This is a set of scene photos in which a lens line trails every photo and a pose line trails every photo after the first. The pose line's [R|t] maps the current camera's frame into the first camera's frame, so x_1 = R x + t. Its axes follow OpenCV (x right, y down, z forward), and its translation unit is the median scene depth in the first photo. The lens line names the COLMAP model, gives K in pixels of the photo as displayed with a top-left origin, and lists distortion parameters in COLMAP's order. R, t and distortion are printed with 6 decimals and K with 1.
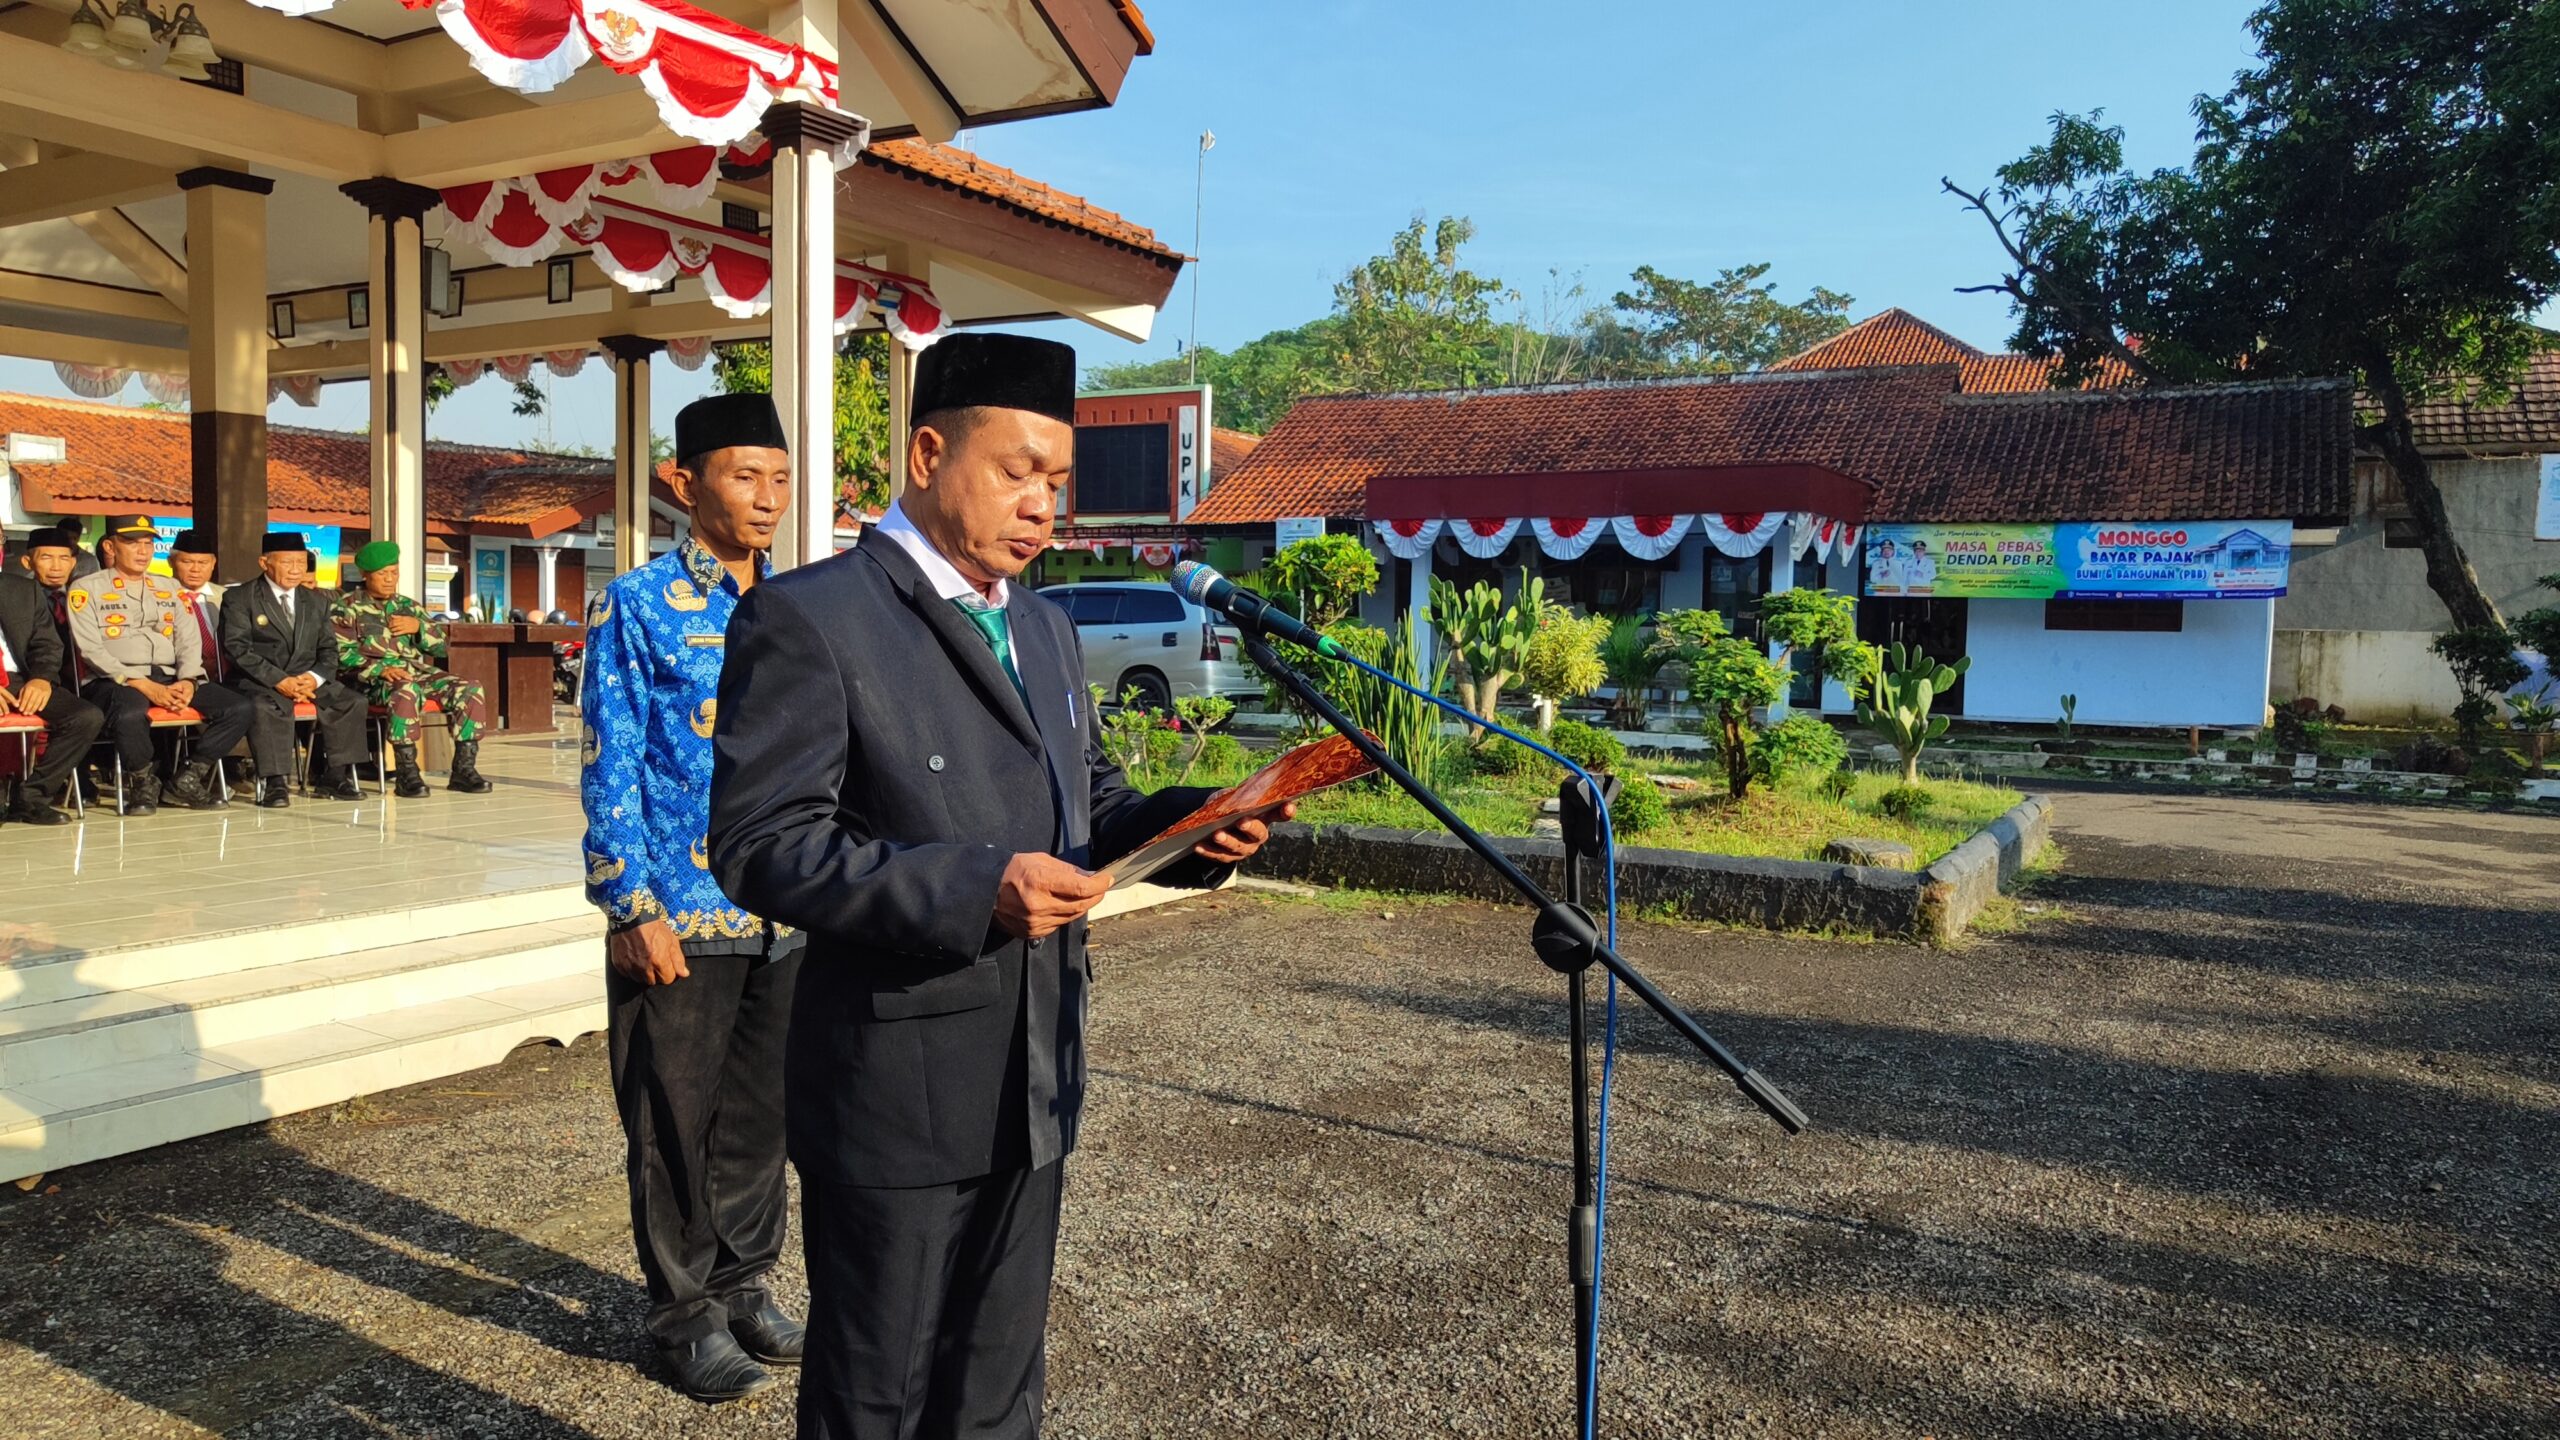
lens RADIAL K [[1735.2, 0, 1280.0], [0, 1735.2, 720.0], [0, 0, 1]] dist [0.005352, -0.007894]
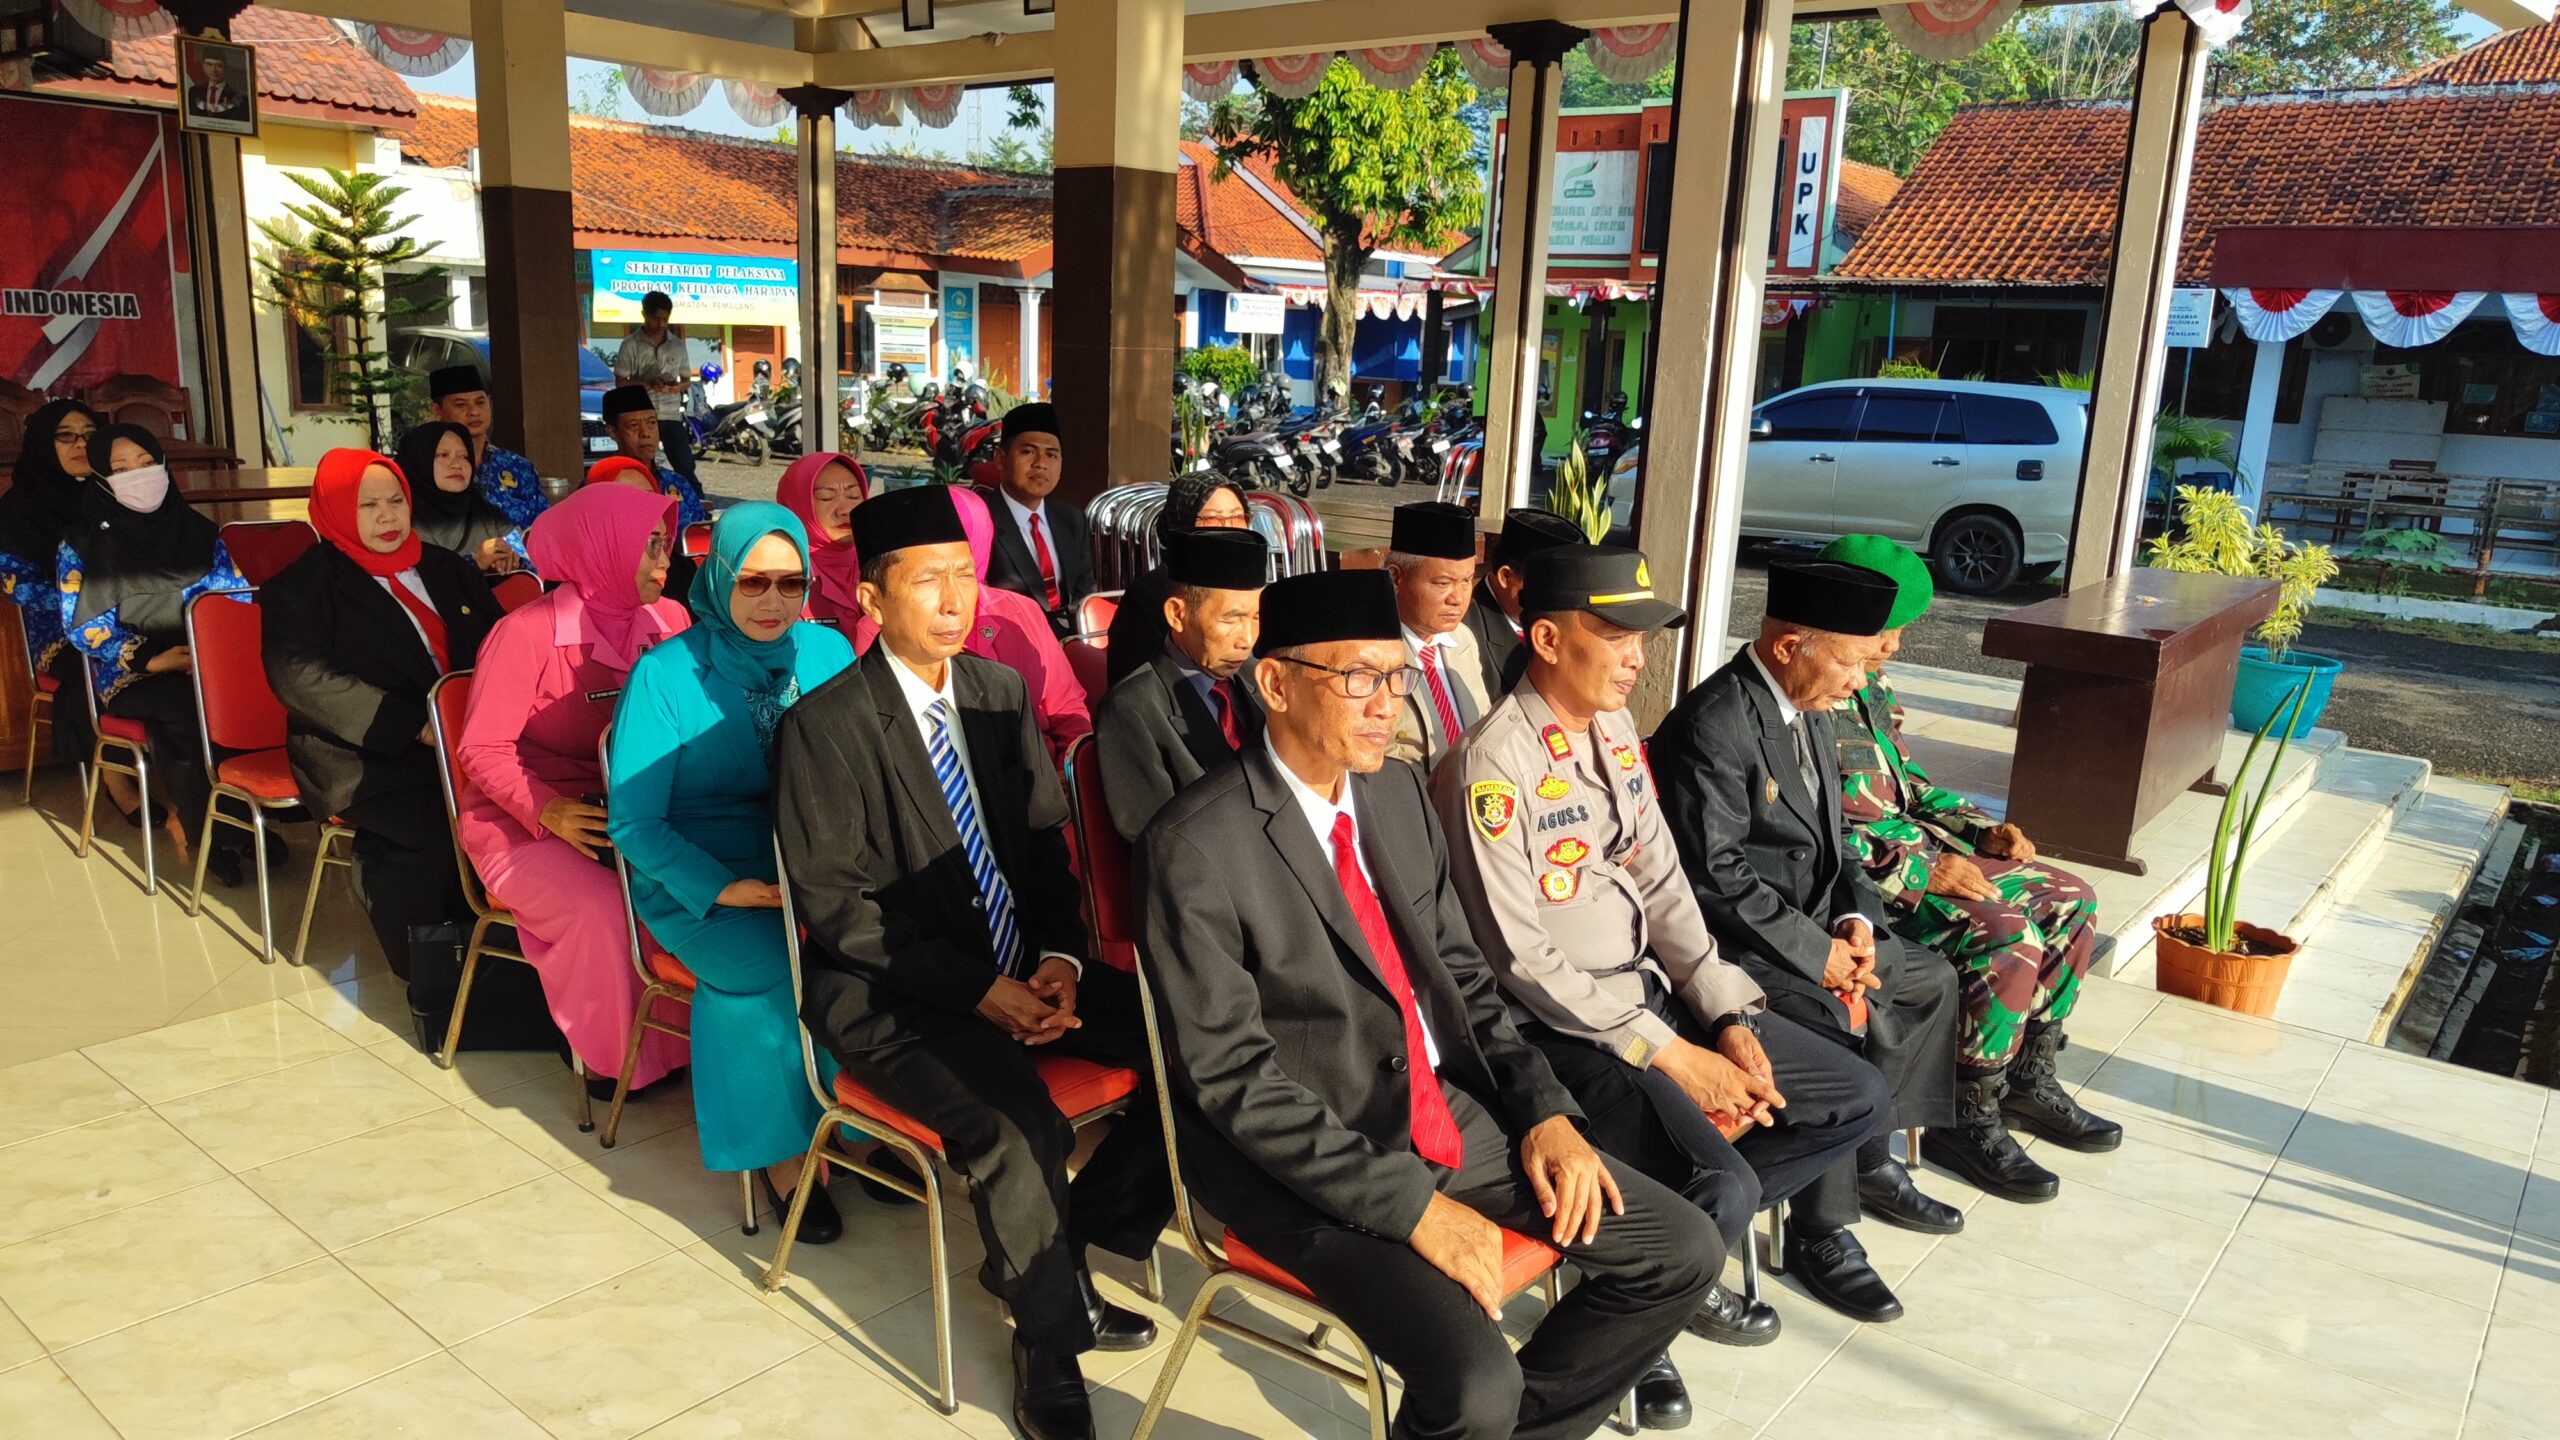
lens RADIAL K [[1735.2, 0, 1280.0], [0, 1735.2, 720.0], [0, 0, 1]] dist [0.005352, -0.007894]
pose [[0.986569, 0.056284, -0.153339, -0.273376], [-0.030914, 0.986130, 0.163068, -0.056436], [0.160390, -0.156137, 0.974626, 0.264602]]
